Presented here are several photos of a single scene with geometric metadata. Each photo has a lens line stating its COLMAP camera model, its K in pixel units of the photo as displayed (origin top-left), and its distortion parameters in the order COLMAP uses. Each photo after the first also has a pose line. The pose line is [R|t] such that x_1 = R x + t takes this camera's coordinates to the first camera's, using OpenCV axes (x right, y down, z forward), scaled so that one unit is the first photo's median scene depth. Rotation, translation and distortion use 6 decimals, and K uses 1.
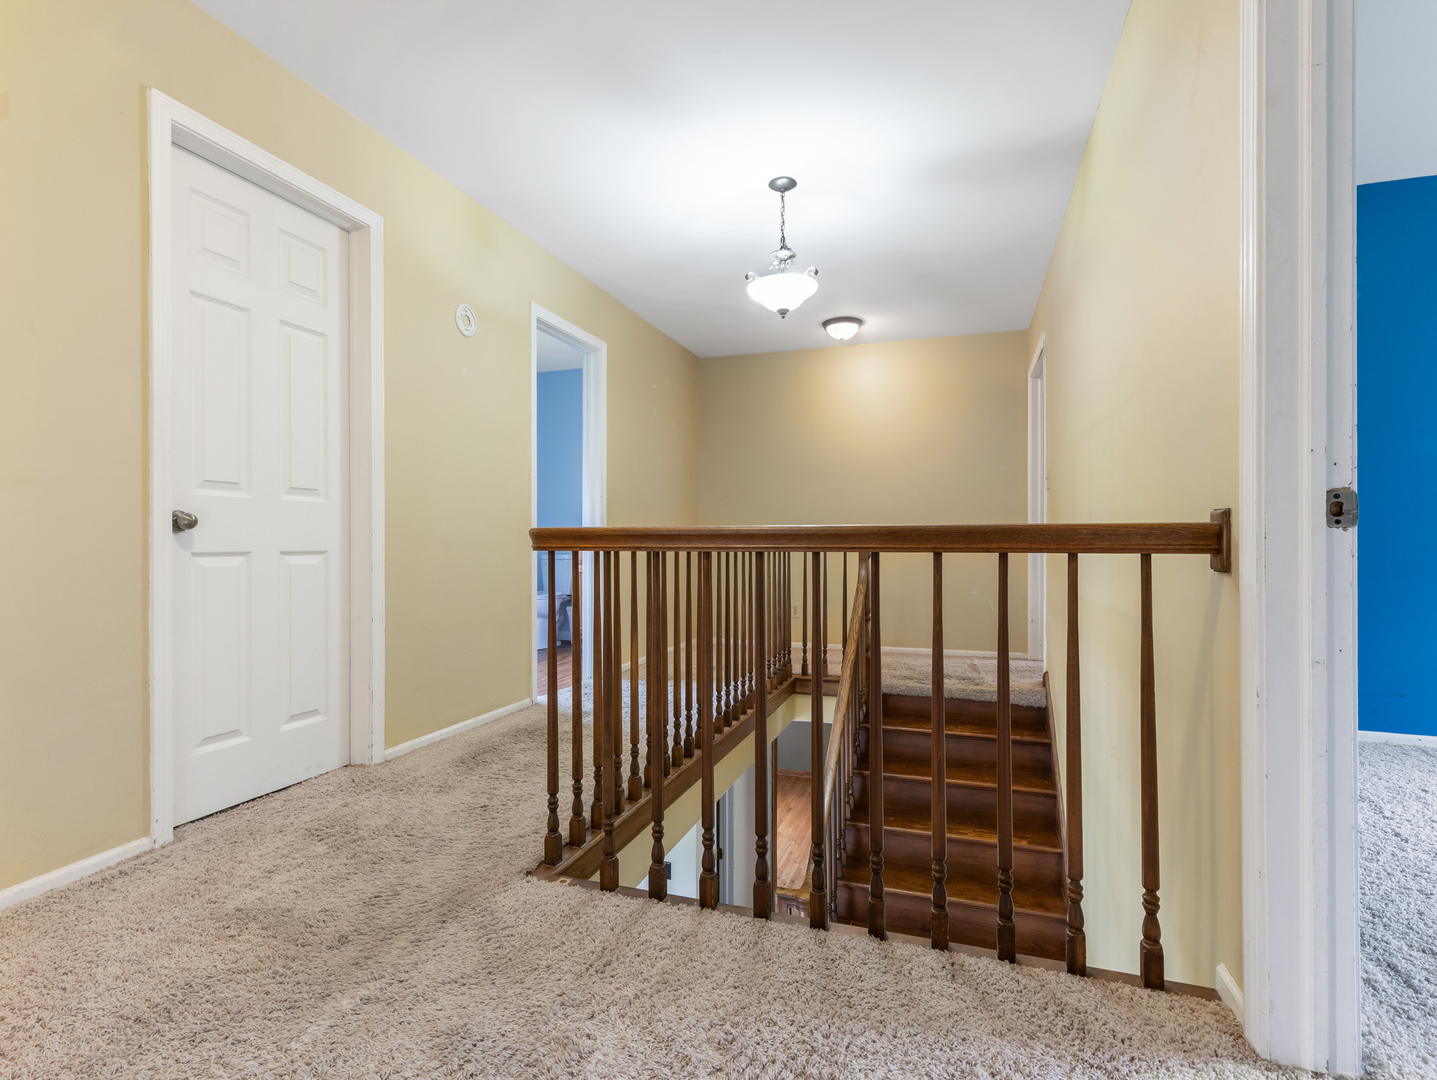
lens RADIAL K [[731.0, 0, 718.5], [0, 731.0, 540.0], [0, 0, 1]] dist [0.001646, -0.000253]
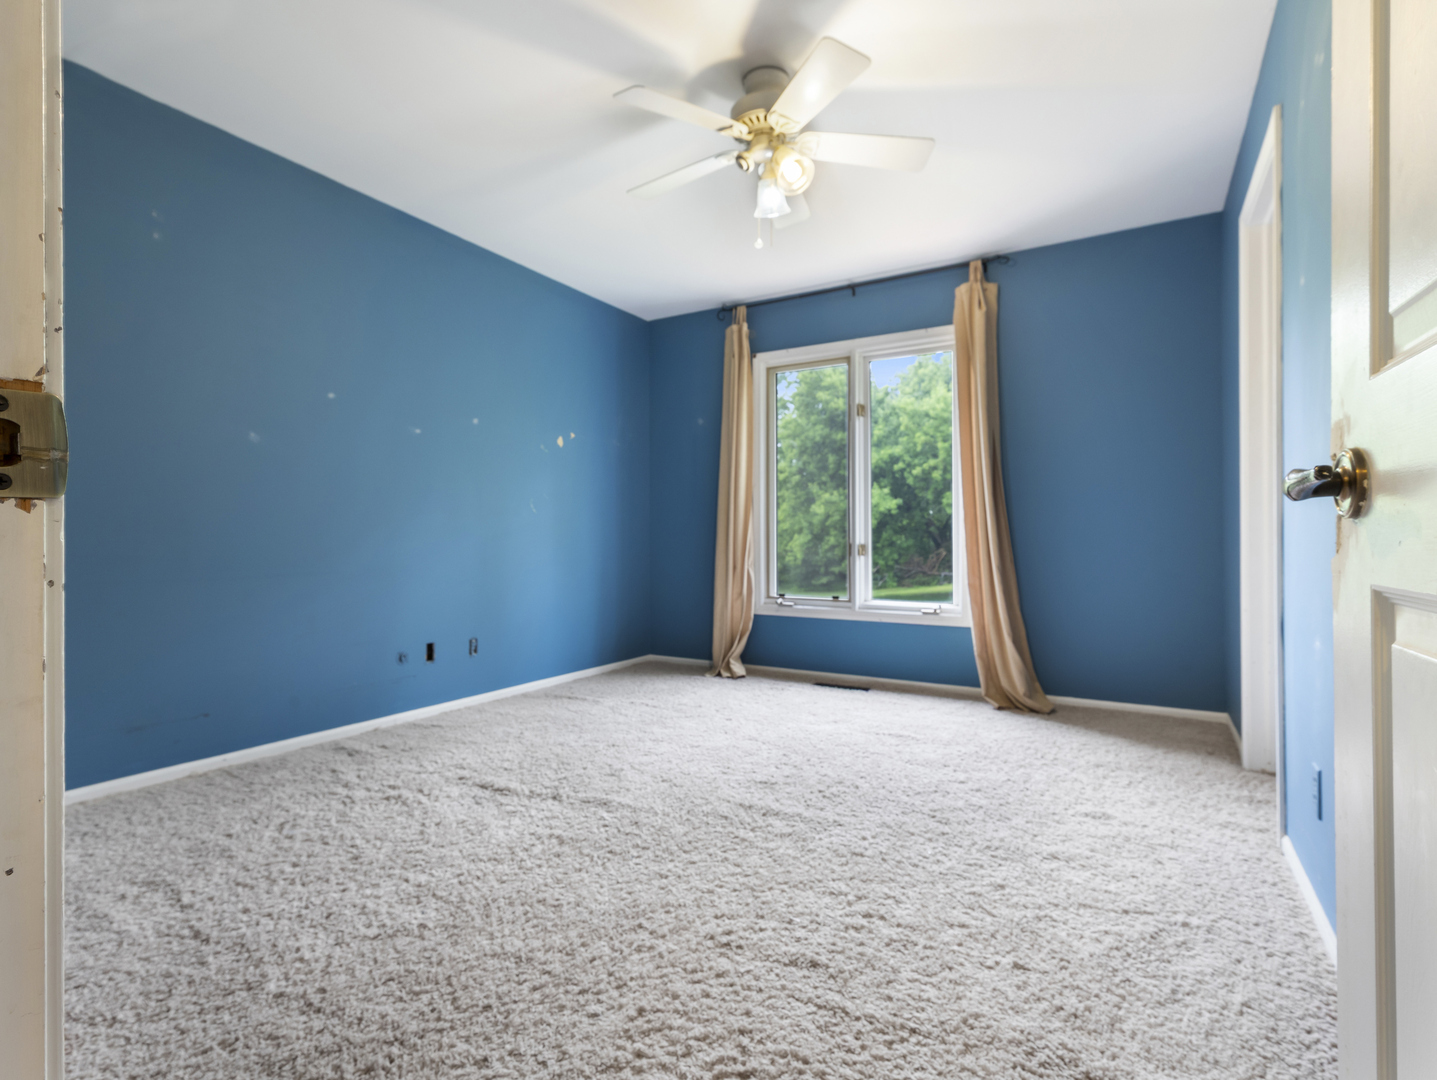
lens RADIAL K [[731.0, 0, 718.5], [0, 731.0, 540.0], [0, 0, 1]] dist [0.001646, -0.000253]
pose [[0.213224, 0.000743, 0.977003, 0.310823], [-0.002840, 0.999996, -0.000141, 0.000351], [-0.976999, -0.002745, 0.213225, 0.321777]]
